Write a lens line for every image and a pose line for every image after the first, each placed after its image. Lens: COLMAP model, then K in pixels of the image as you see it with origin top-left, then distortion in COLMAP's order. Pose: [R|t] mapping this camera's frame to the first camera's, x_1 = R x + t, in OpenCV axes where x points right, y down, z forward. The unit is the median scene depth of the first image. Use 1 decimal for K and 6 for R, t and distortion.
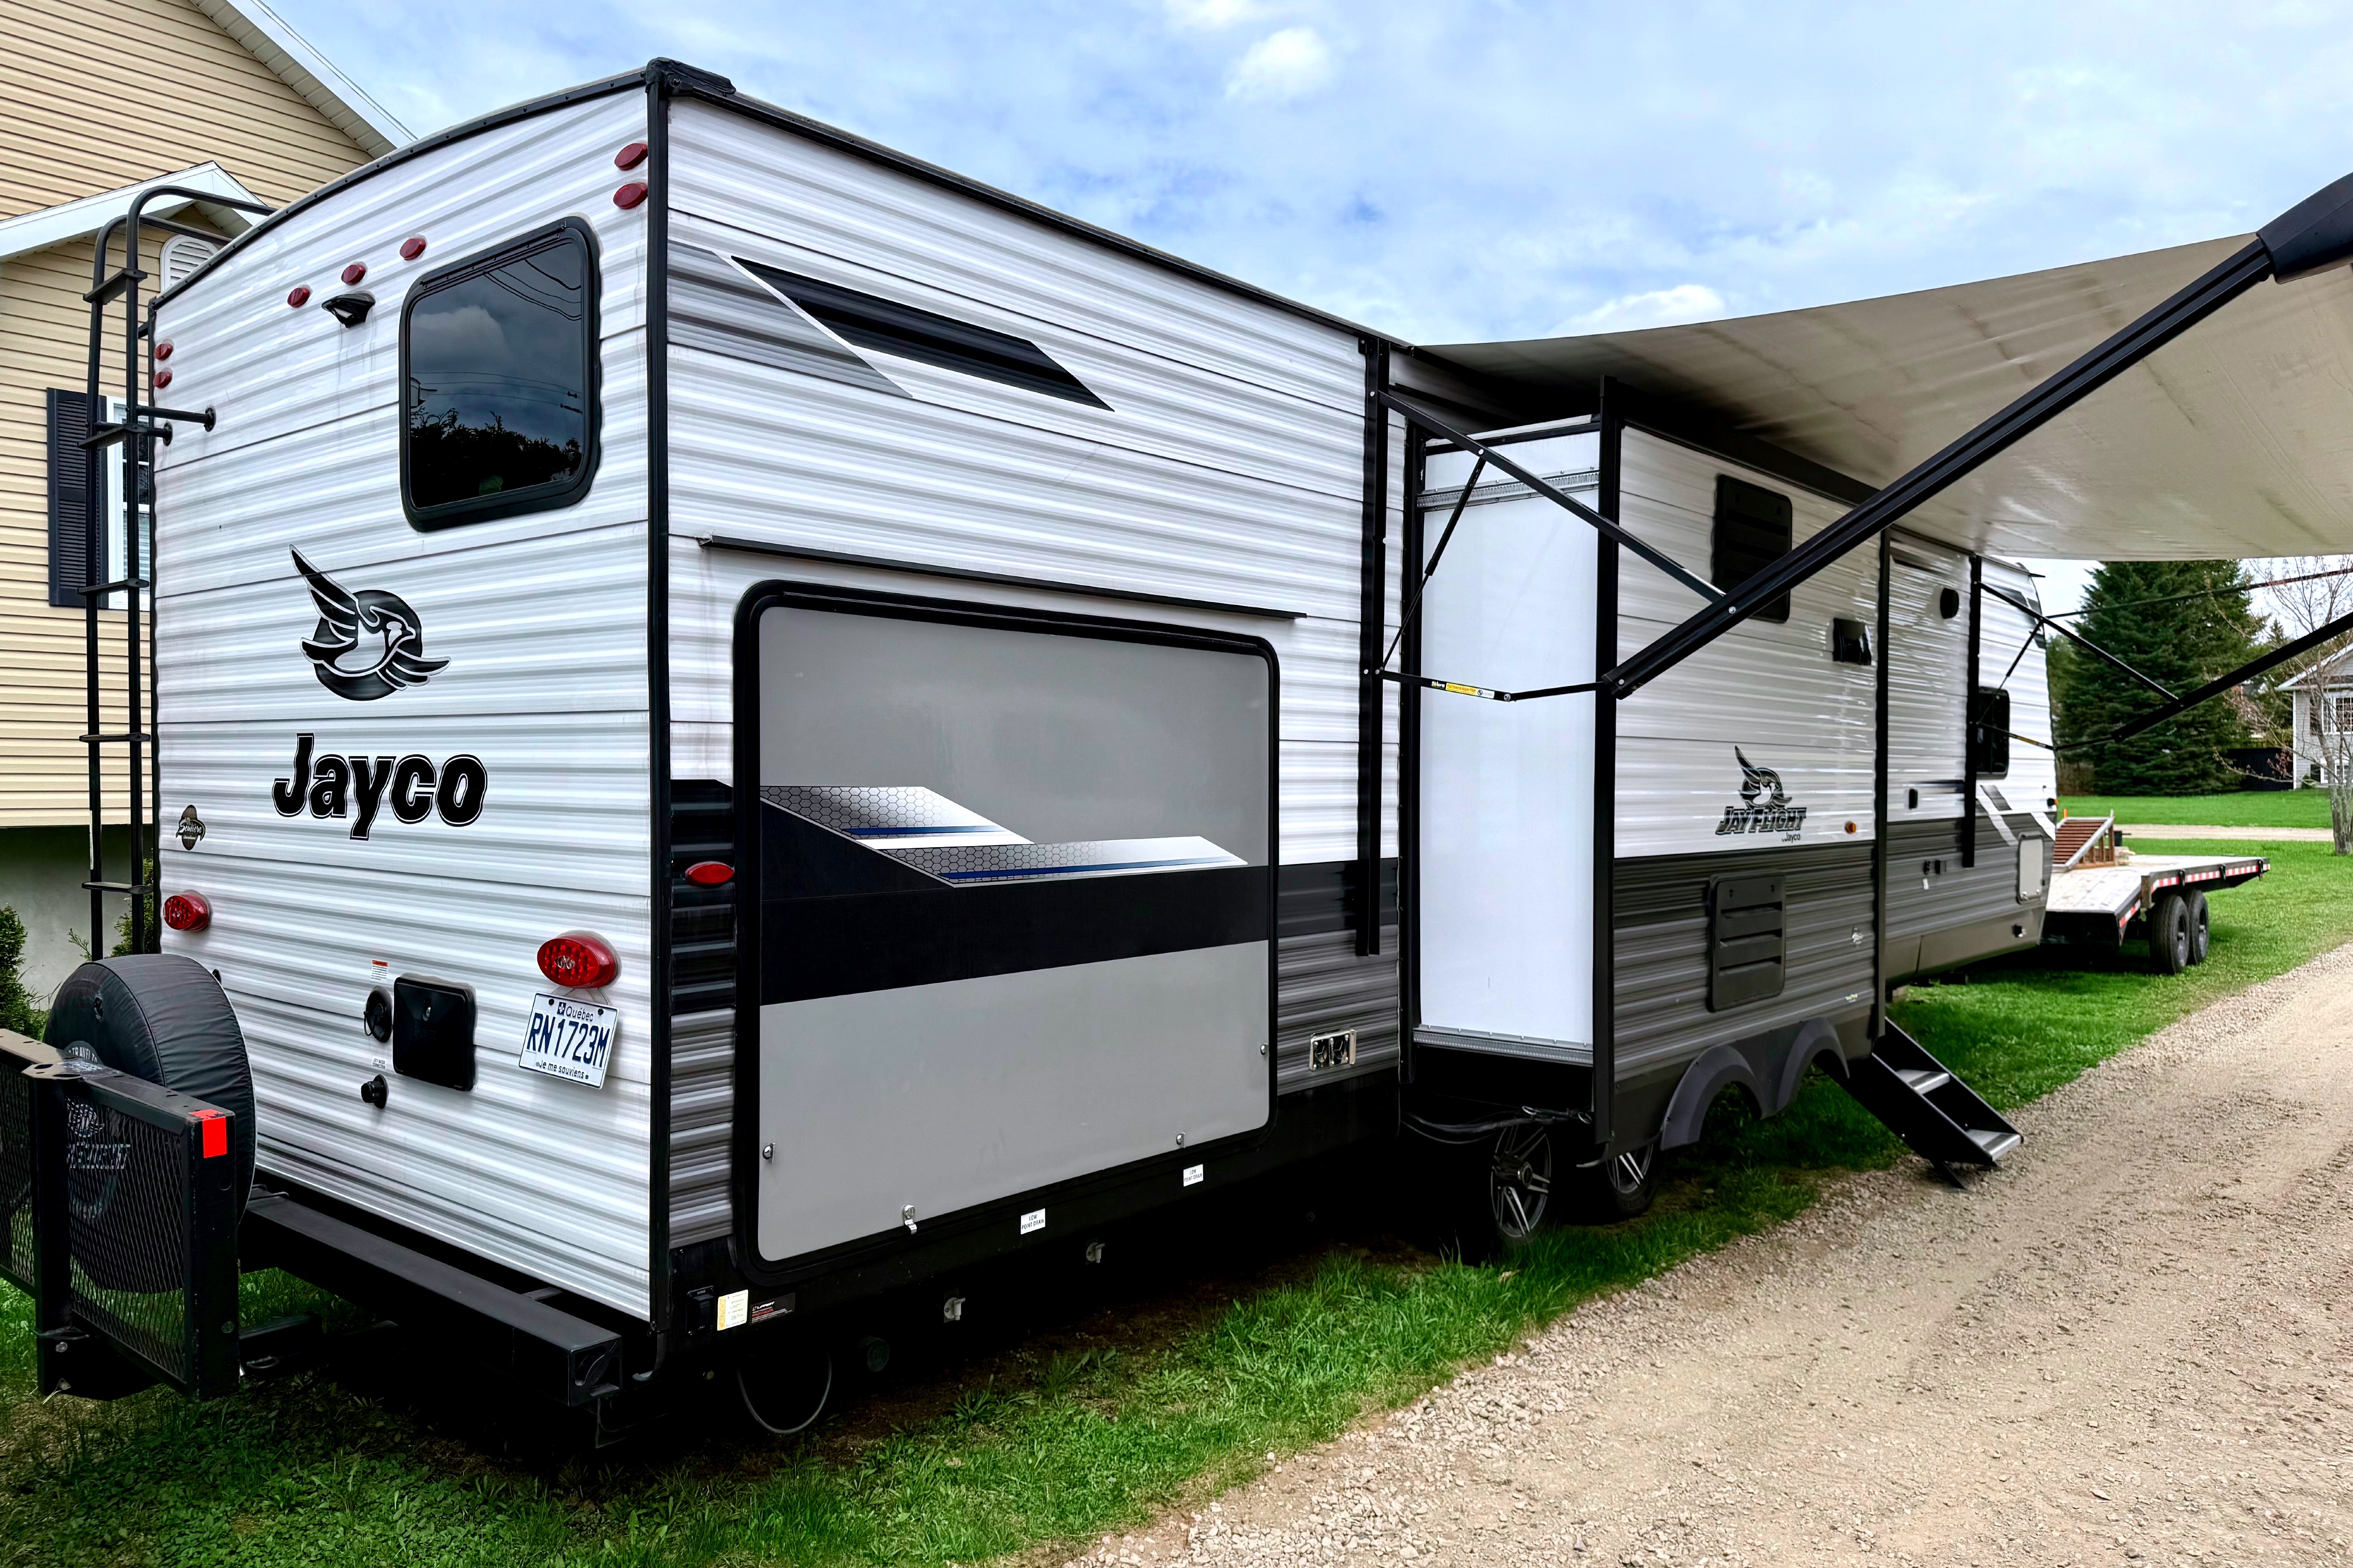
lens RADIAL K [[1627.9, 0, 1176.5], [0, 1627.9, 784.0], [0, 0, 1]] dist [0.033600, -0.000512]
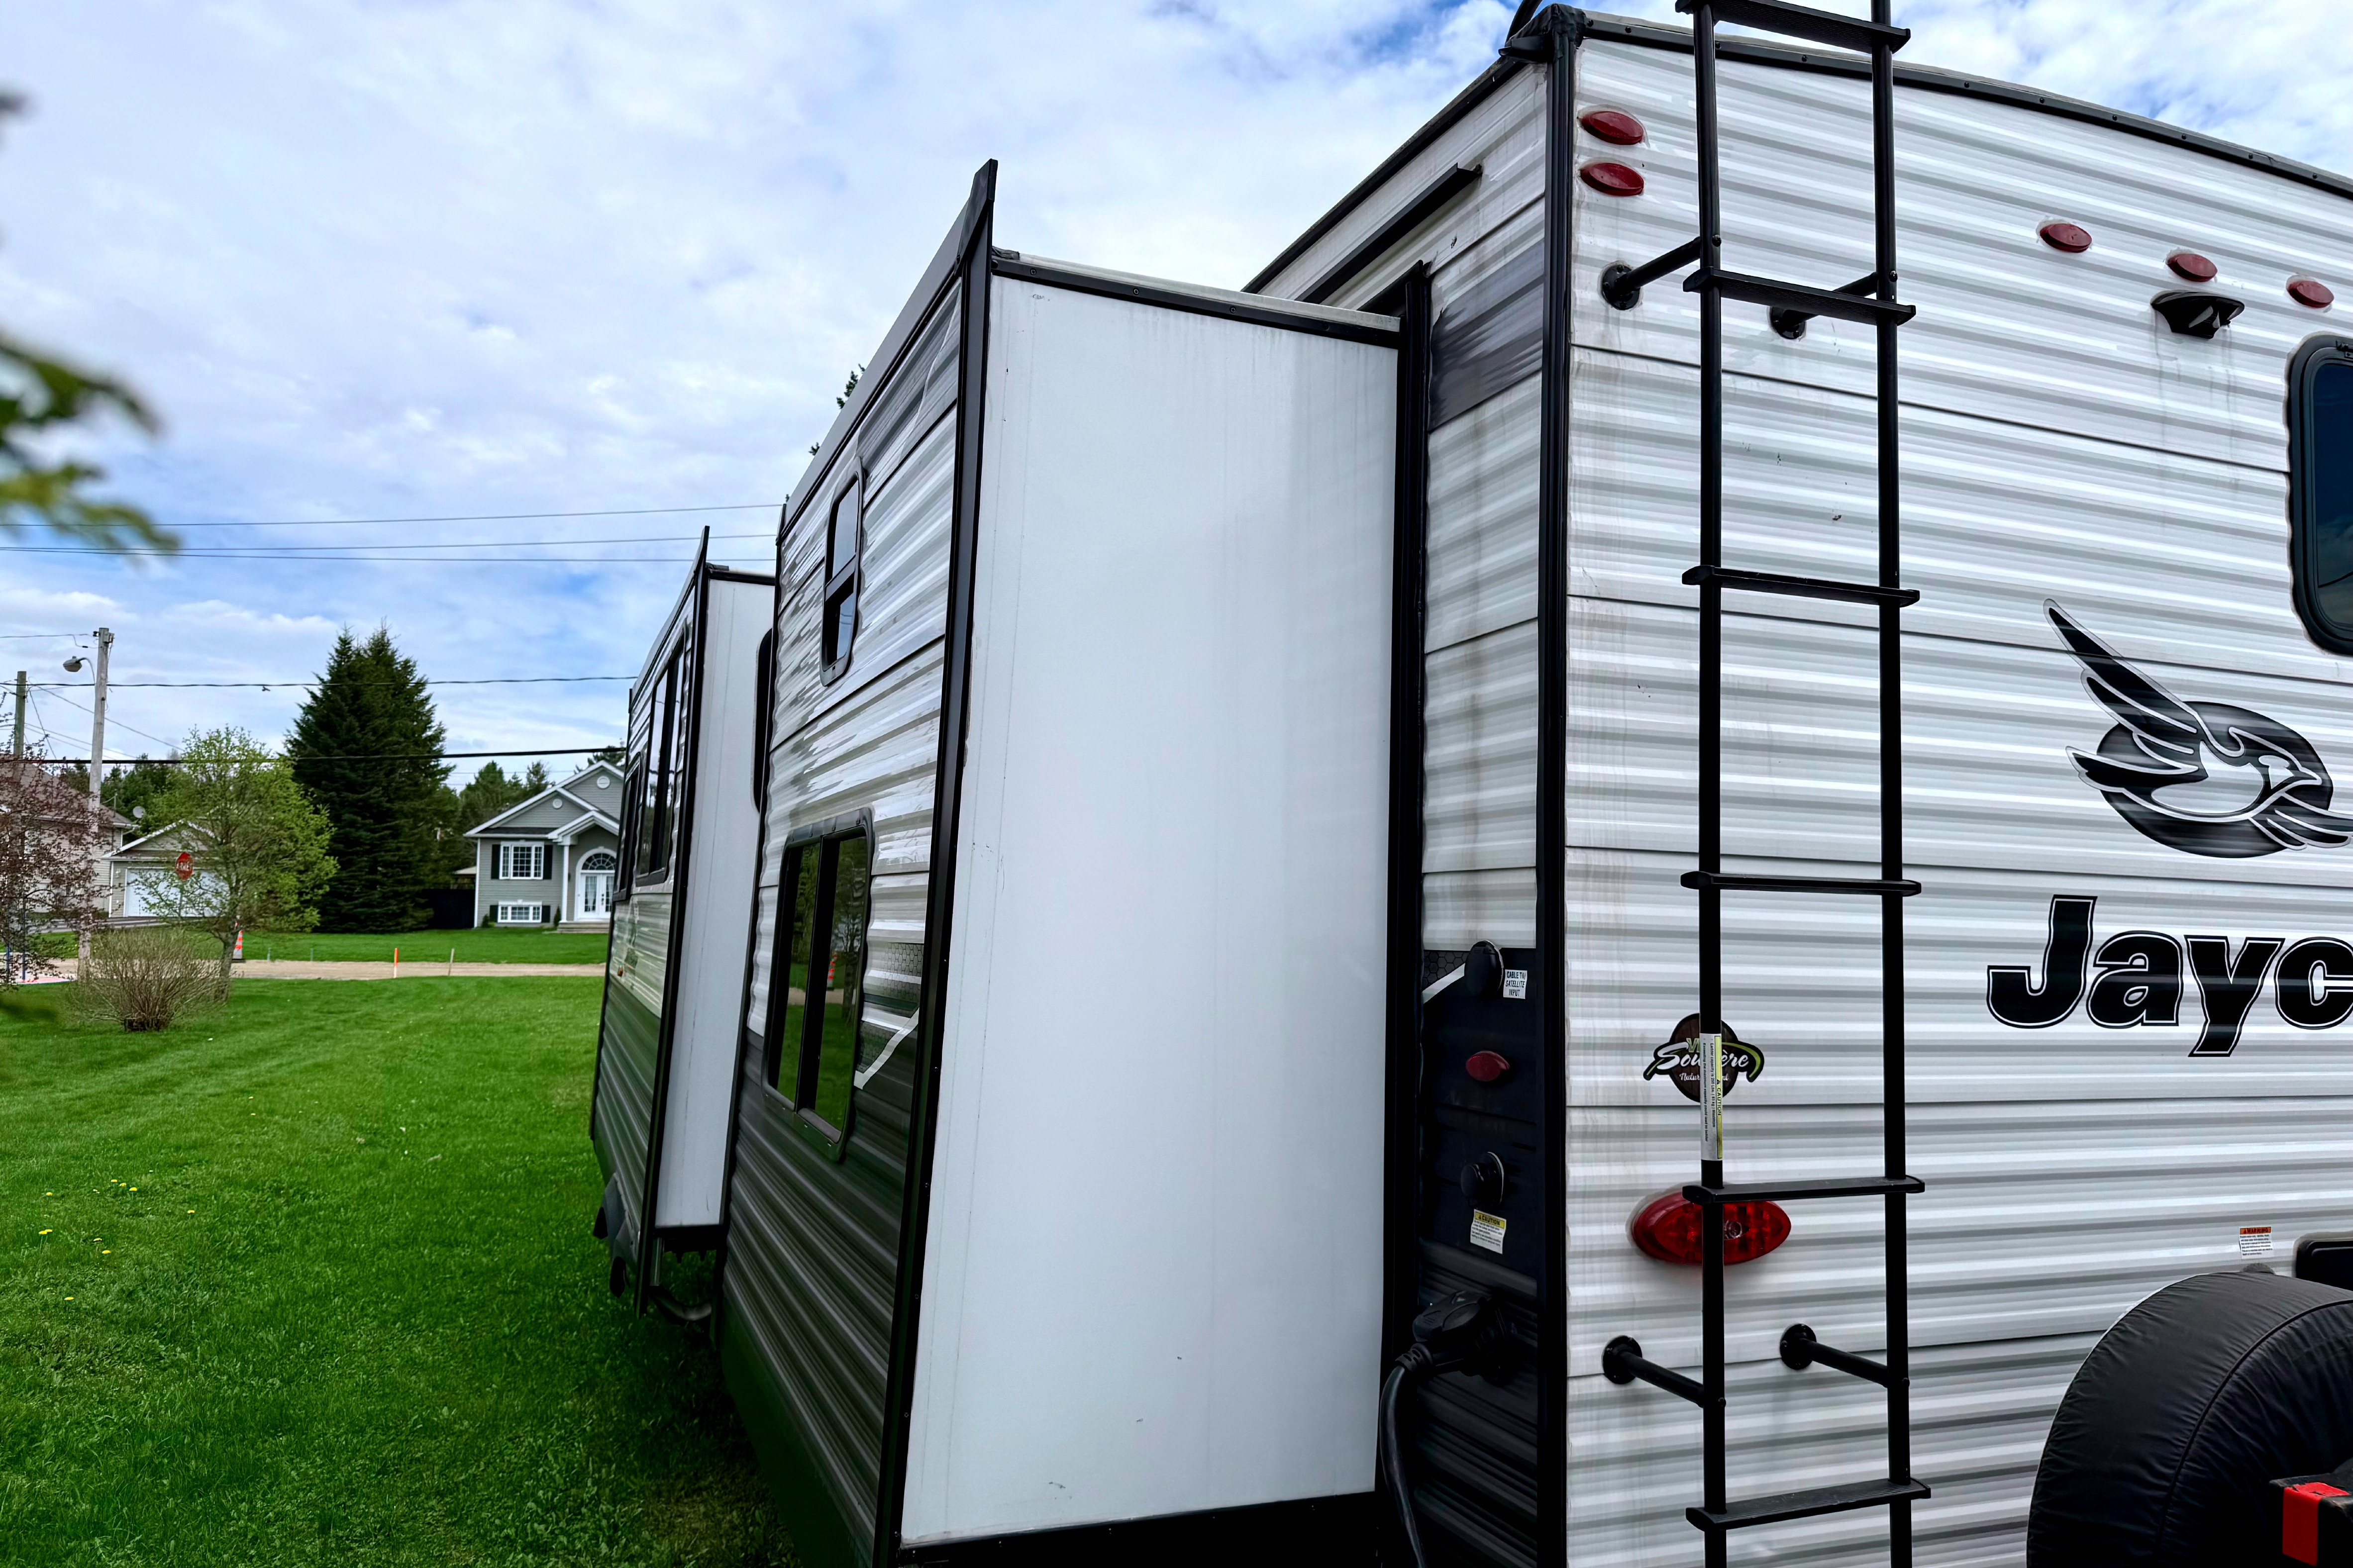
lens RADIAL K [[1668.7, 0, 1174.1], [0, 1668.7, 799.7], [0, 0, 1]] dist [0.004645, -0.001855]
pose [[0.476686, 0.075546, 0.875821, -1.375505], [-0.013734, 0.996819, -0.078508, -0.013152], [-0.878966, 0.025395, 0.476207, 1.079448]]
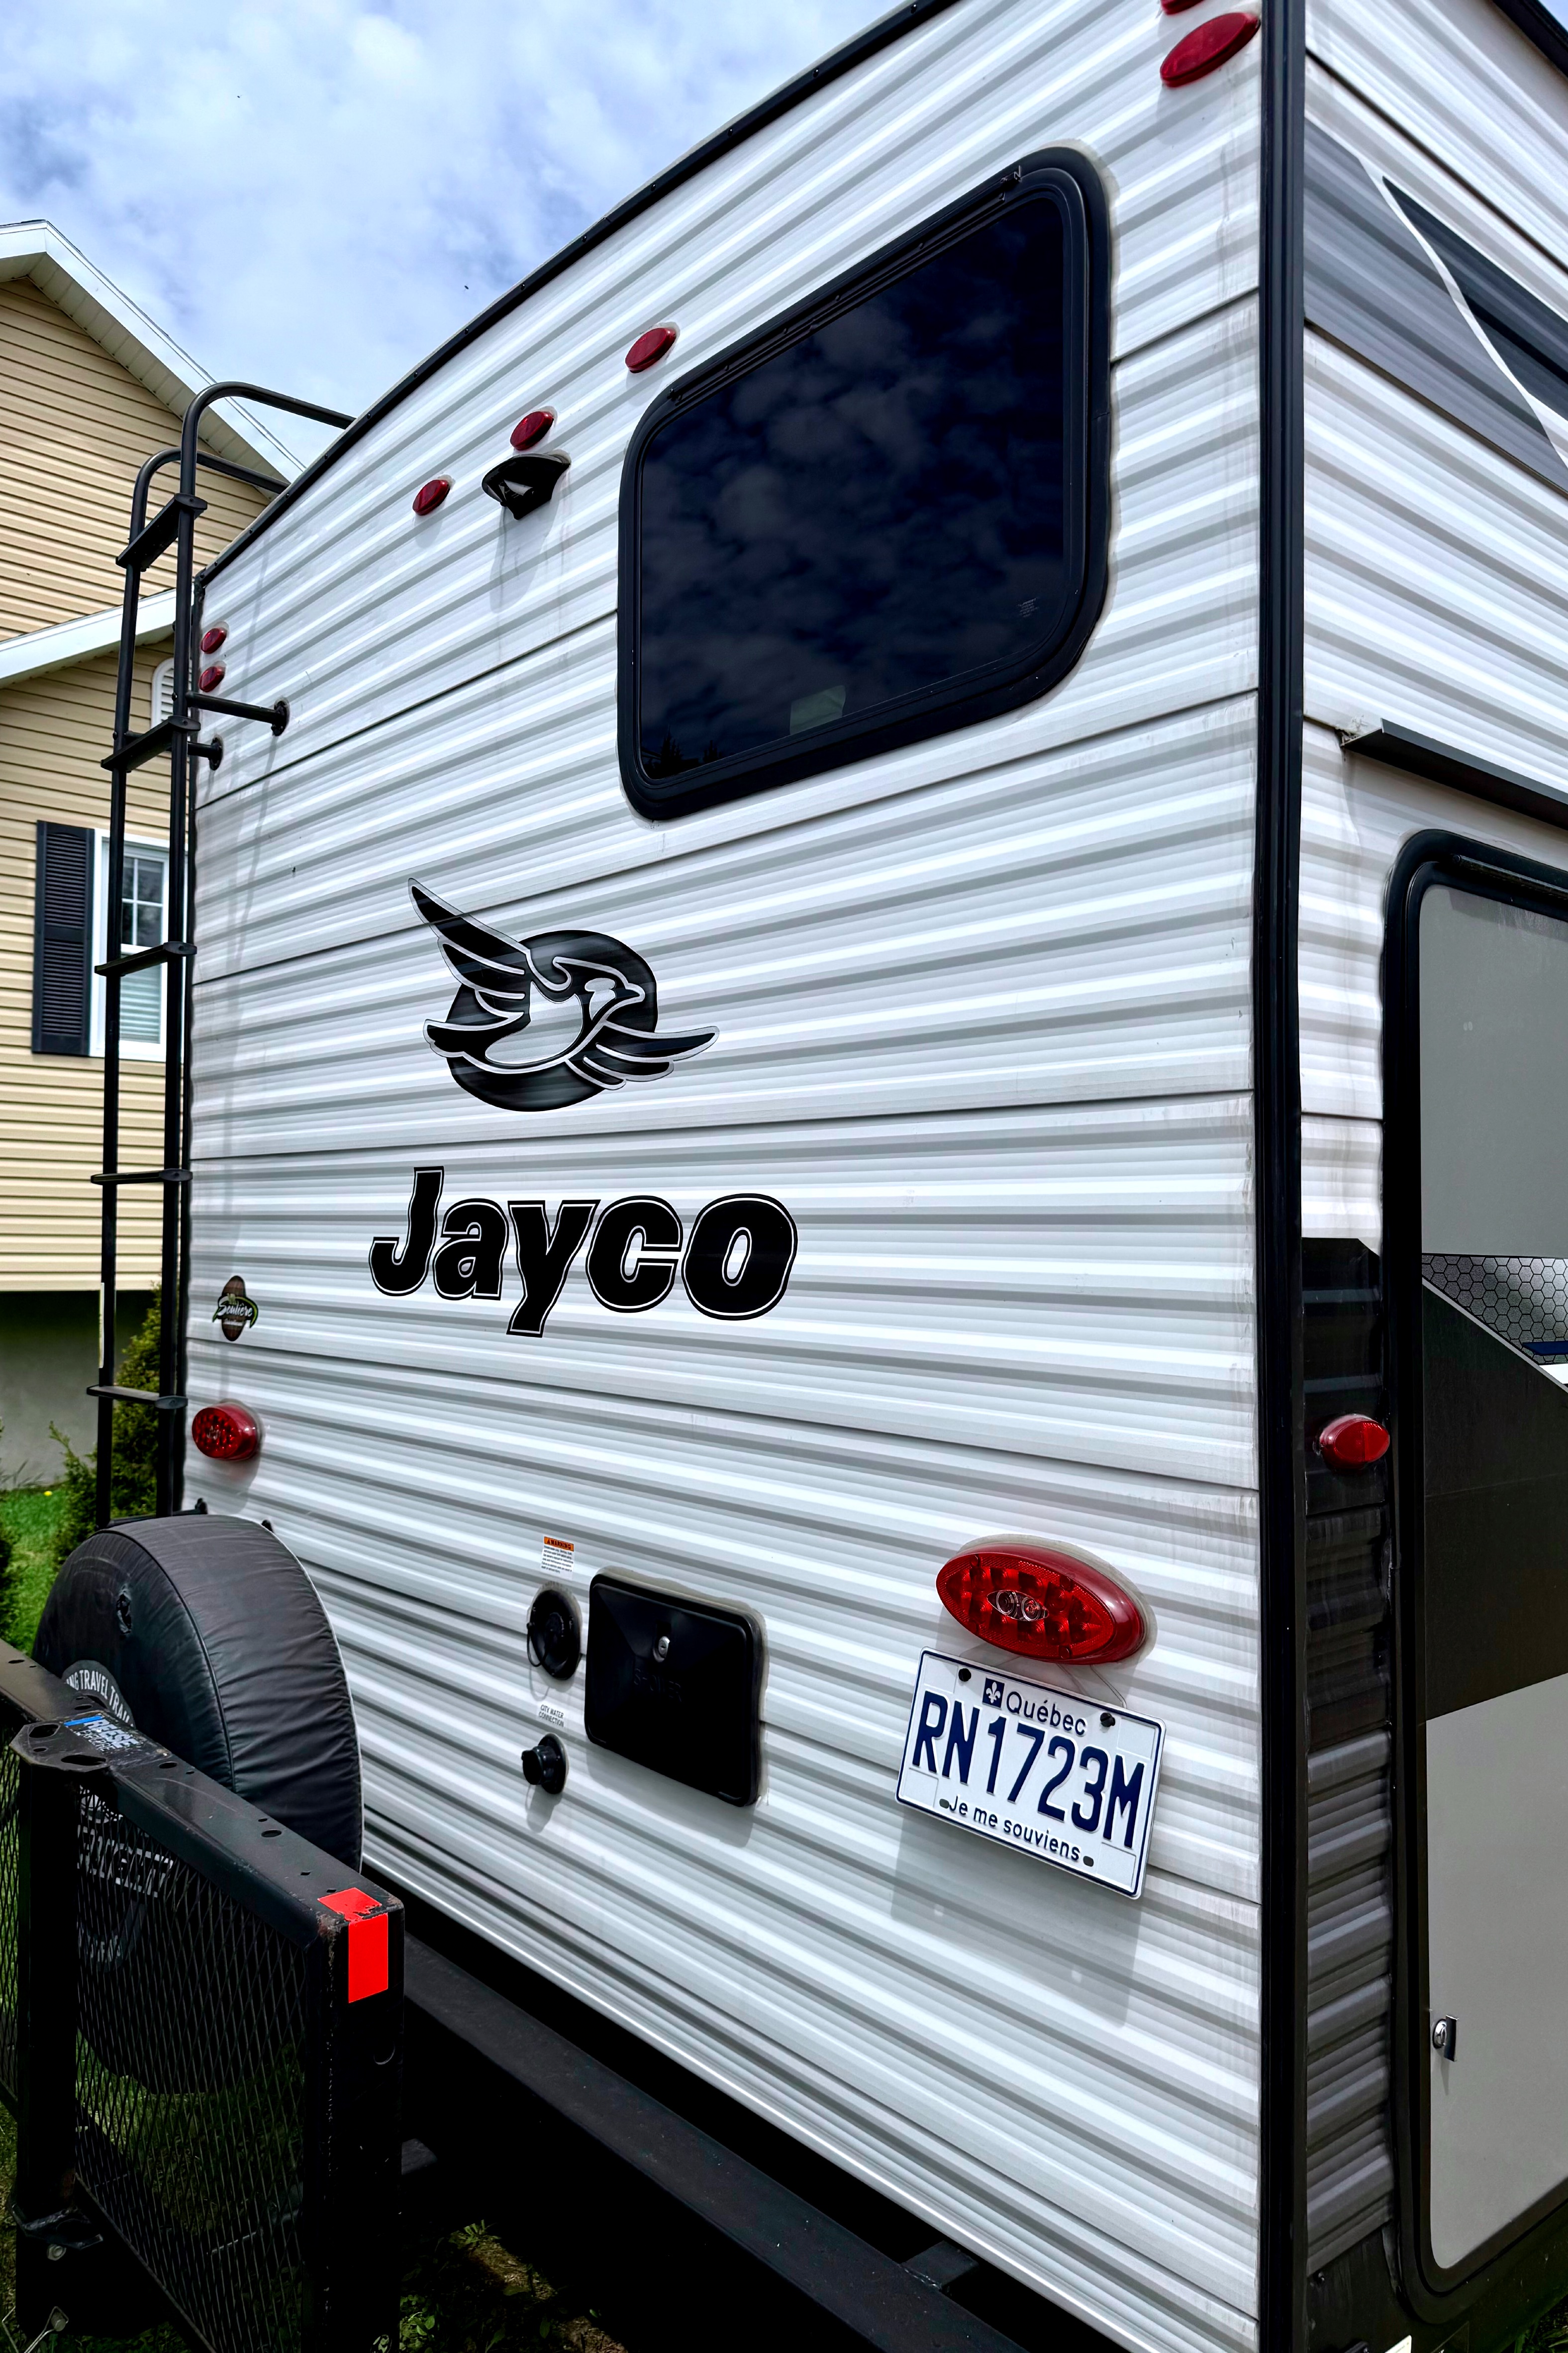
lens RADIAL K [[1585.7, 0, 829.3], [0, 1585.7, 1178.6], [0, 0, 1]] dist [0.192394, -0.310102]
pose [[0.991039, 0.002560, -0.133548, -0.313937], [-0.009127, 0.998777, -0.048584, 0.003262], [0.133260, 0.049367, 0.989851, 0.430514]]
